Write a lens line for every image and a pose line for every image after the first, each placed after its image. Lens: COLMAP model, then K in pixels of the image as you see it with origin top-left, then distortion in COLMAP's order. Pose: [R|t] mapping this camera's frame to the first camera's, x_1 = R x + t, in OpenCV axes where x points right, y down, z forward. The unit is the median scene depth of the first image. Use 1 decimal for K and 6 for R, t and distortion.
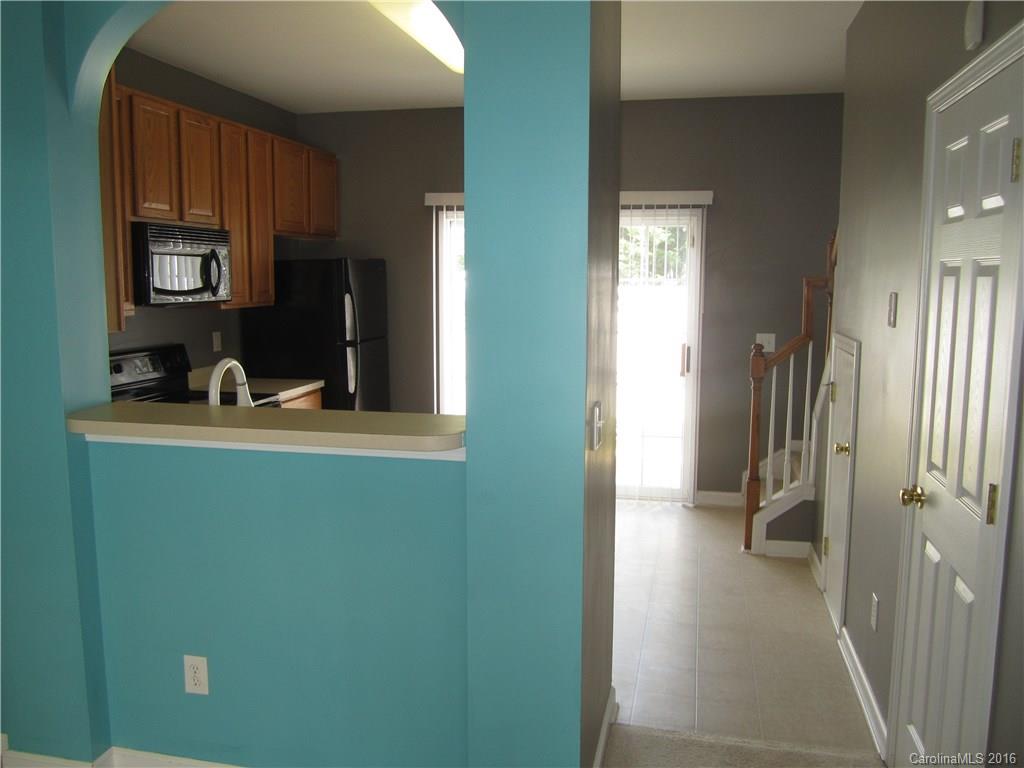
lens RADIAL K [[844.6, 0, 513.6], [0, 844.6, 385.8], [0, 0, 1]] dist [-0.068024, -0.012591]
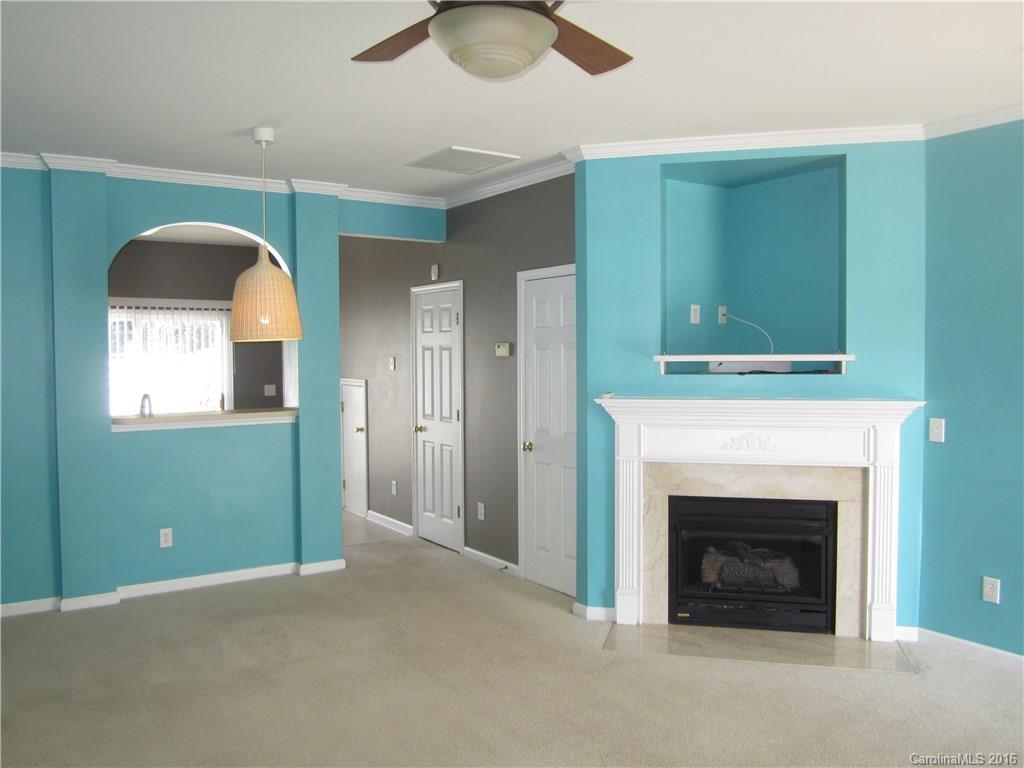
lens RADIAL K [[844.6, 0, 512.3], [0, 844.6, 383.1], [0, 0, 1]] dist [-0.068024, -0.012591]
pose [[0.694275, -0.035087, 0.718854, -1.296101], [0.099477, 0.993902, -0.047565, 0.142872], [-0.712802, 0.104532, 0.693532, -1.175595]]
